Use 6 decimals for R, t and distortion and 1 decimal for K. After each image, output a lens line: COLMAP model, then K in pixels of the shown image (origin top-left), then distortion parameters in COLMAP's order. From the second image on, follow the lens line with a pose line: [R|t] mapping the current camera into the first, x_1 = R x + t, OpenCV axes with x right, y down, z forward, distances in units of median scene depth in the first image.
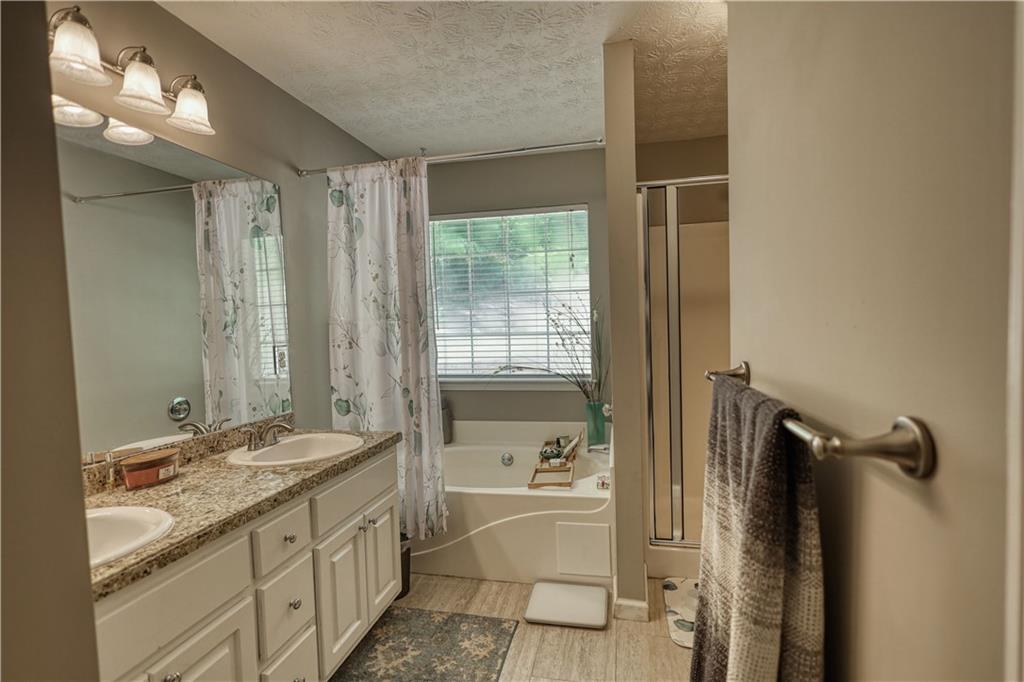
lens RADIAL K [[480.2, 0, 509.2], [0, 480.2, 345.9], [0, 0, 1]] dist [-0.003199, 0.000778]
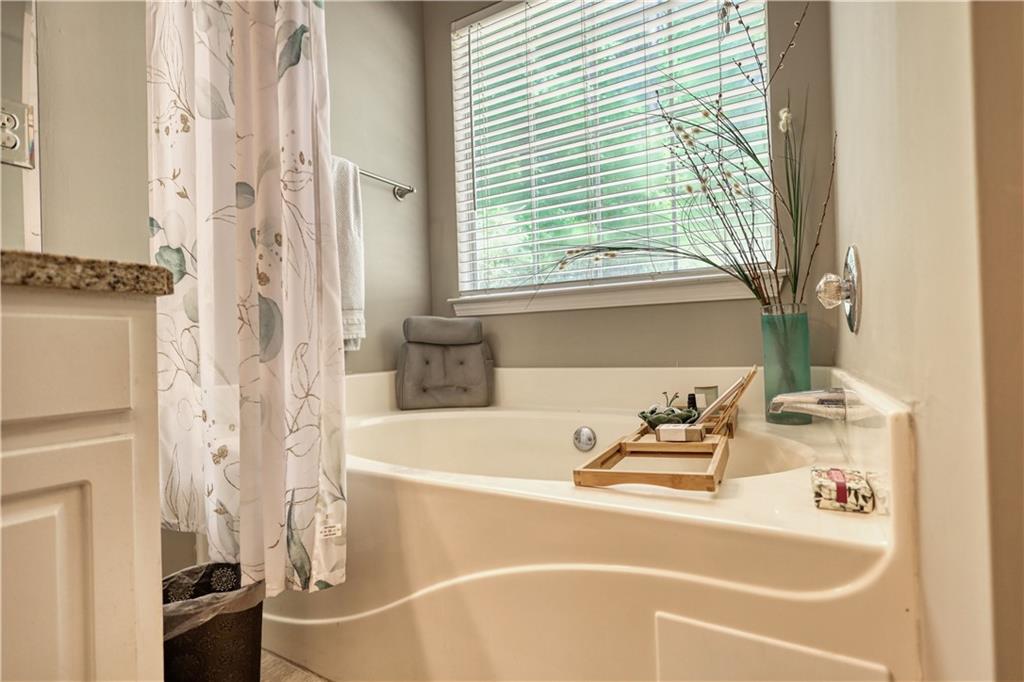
lens RADIAL K [[480.2, 0, 503.5], [0, 480.2, 338.1], [0, 0, 1]] dist [-0.003199, 0.000778]
pose [[0.949677, 0.004667, -0.313197, 0.097606], [-0.020724, 0.998634, -0.047958, 0.215219], [0.312546, 0.052035, 0.948476, 0.674460]]
